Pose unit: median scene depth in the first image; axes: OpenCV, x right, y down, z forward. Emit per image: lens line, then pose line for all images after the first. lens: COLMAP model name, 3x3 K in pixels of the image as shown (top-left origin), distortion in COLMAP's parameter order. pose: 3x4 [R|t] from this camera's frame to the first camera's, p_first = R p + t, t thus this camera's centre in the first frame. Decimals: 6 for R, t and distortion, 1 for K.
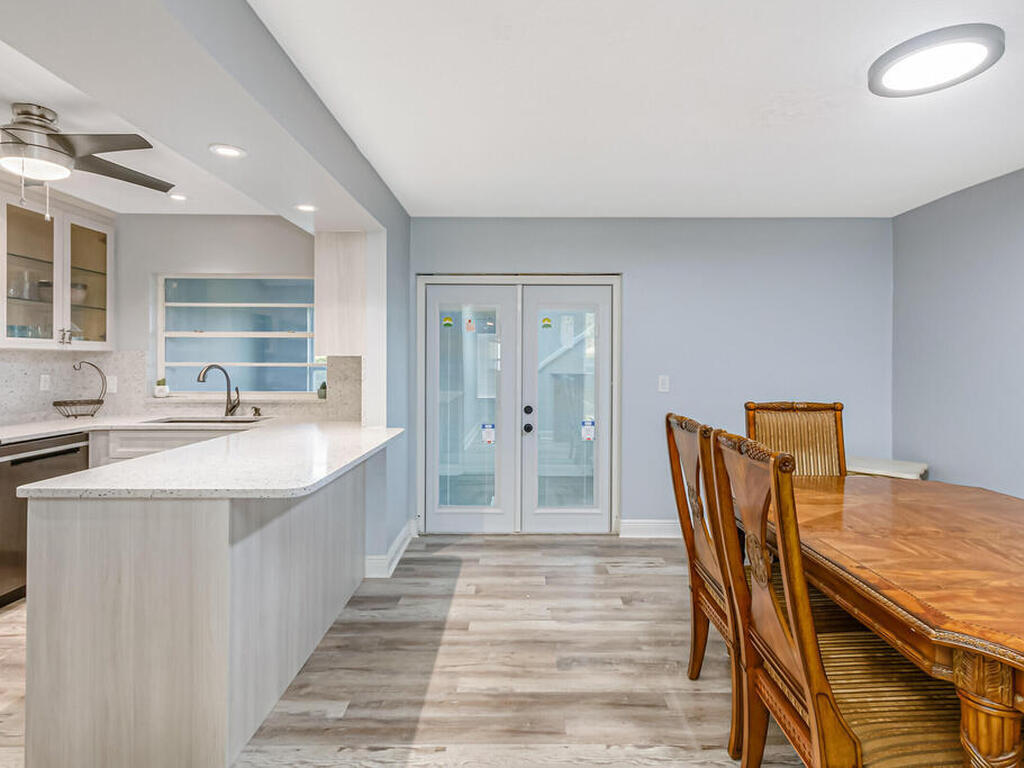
lens RADIAL K [[544.8, 0, 525.6], [0, 544.8, 361.2], [0, 0, 1]] dist [-0.001486, -0.001174]
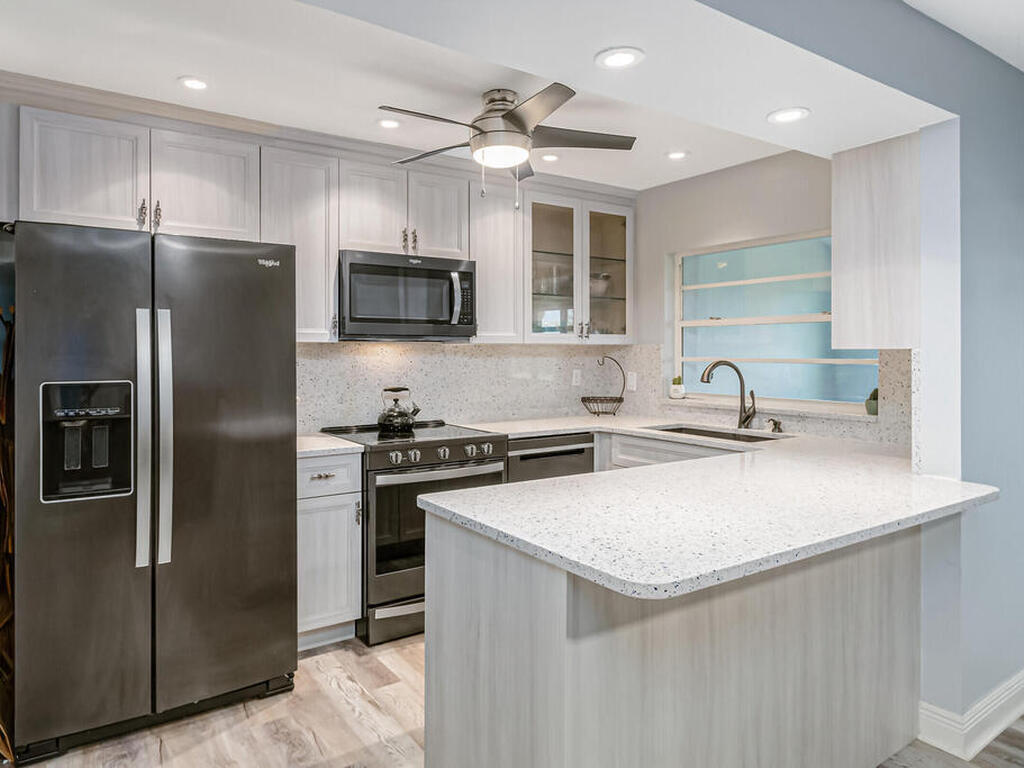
lens RADIAL K [[668.5, 0, 461.0], [0, 668.5, 351.5], [0, 0, 1]] dist [-0.002119, -0.001198]
pose [[0.539121, -0.004338, -0.842217, 0.028183], [0.002590, 0.999991, -0.003493, -0.004227], [0.842224, -0.000298, 0.539128, 0.174755]]
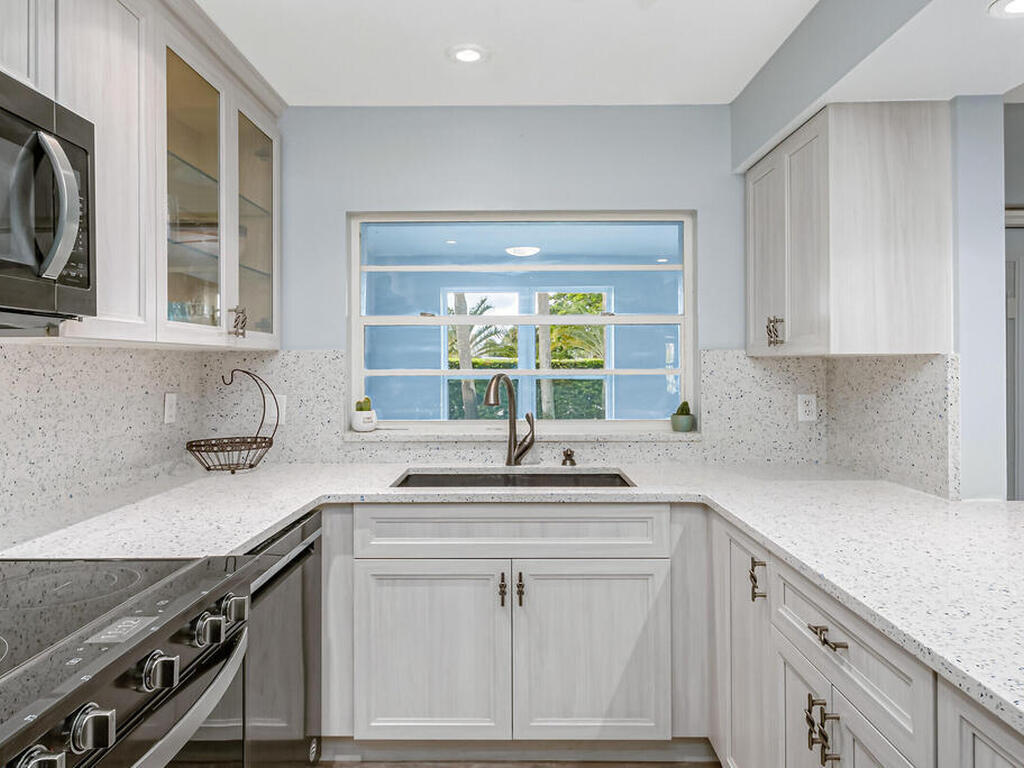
lens RADIAL K [[668.3, 0, 609.7], [0, 668.3, 364.2], [0, 0, 1]] dist [0.000274, 0.000604]
pose [[0.999008, -0.007477, 0.043894, -0.494158], [0.007490, 0.999972, -0.000121, -0.001888], [-0.043892, 0.000450, 0.999036, 0.324303]]
